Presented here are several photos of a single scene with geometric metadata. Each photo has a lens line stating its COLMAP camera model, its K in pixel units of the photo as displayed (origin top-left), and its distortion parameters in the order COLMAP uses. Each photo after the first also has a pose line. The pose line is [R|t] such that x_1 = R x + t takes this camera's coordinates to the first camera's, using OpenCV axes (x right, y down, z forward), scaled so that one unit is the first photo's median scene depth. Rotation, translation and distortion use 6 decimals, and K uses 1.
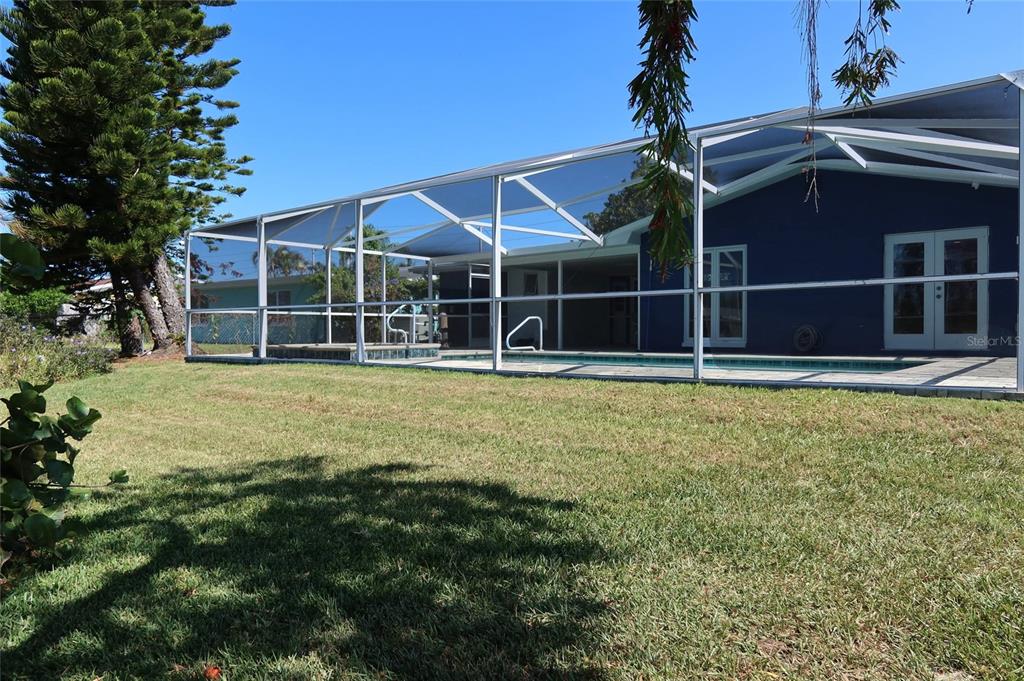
lens RADIAL K [[713.2, 0, 507.7], [0, 713.2, 341.9], [0, 0, 1]] dist [-0.022603, 0.011088]
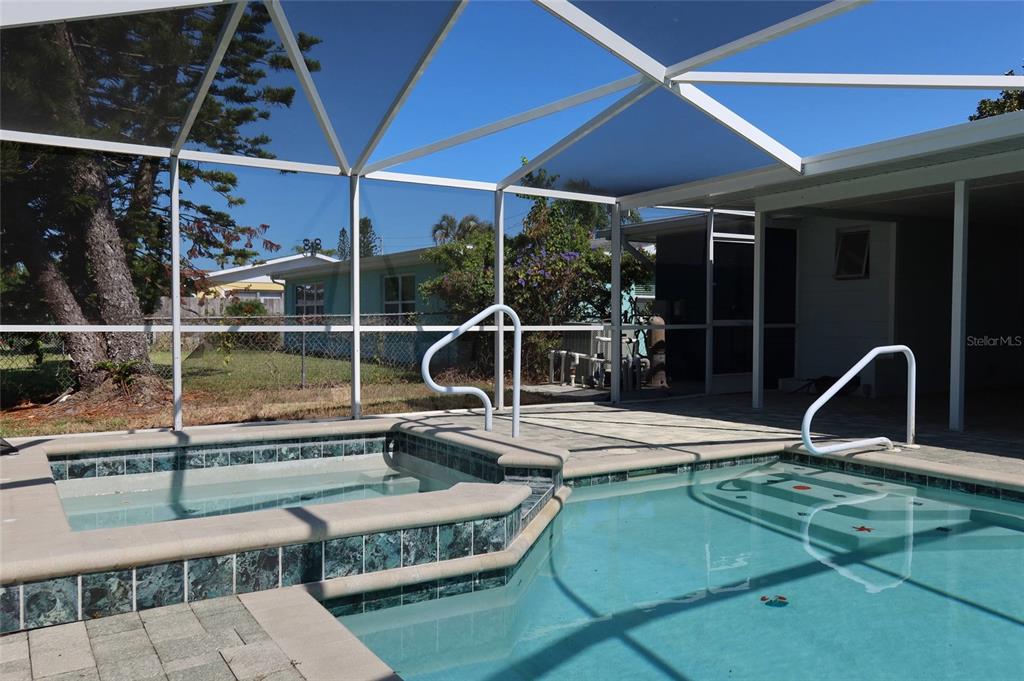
lens RADIAL K [[813.8, 0, 512.0], [0, 813.8, 340.5], [0, 0, 1]] dist [-0.002633, 0.003159]
pose [[0.948844, 0.013921, -0.315439, -0.008234], [-0.010924, 0.999877, 0.011268, -0.032175], [0.315557, -0.007245, 0.948879, 0.471481]]
